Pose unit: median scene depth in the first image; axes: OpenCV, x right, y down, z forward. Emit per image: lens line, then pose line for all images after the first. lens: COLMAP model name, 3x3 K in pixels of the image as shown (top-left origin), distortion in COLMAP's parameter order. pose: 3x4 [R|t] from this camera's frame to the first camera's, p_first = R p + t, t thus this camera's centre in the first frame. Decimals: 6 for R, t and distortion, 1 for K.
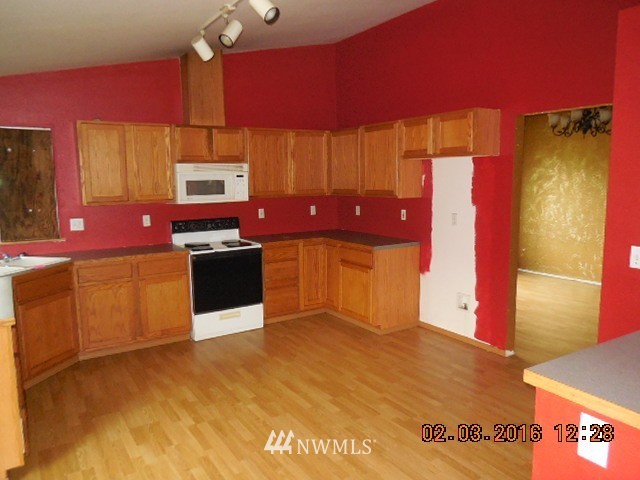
lens RADIAL K [[481.6, 0, 317.8], [0, 481.6, 239.0], [0, 0, 1]] dist [0.039372, 0.002878]
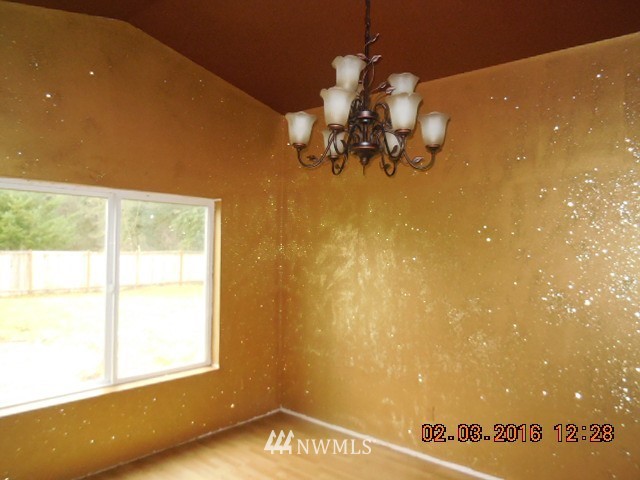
lens RADIAL K [[481.6, 0, 320.8], [0, 481.6, 242.4], [0, 0, 1]] dist [0.039372, 0.002878]
pose [[0.954928, 0.024508, 0.295826, 0.283175], [0.014928, 0.991360, -0.130320, -0.073643], [-0.296463, 0.128862, 0.946311, 0.462570]]
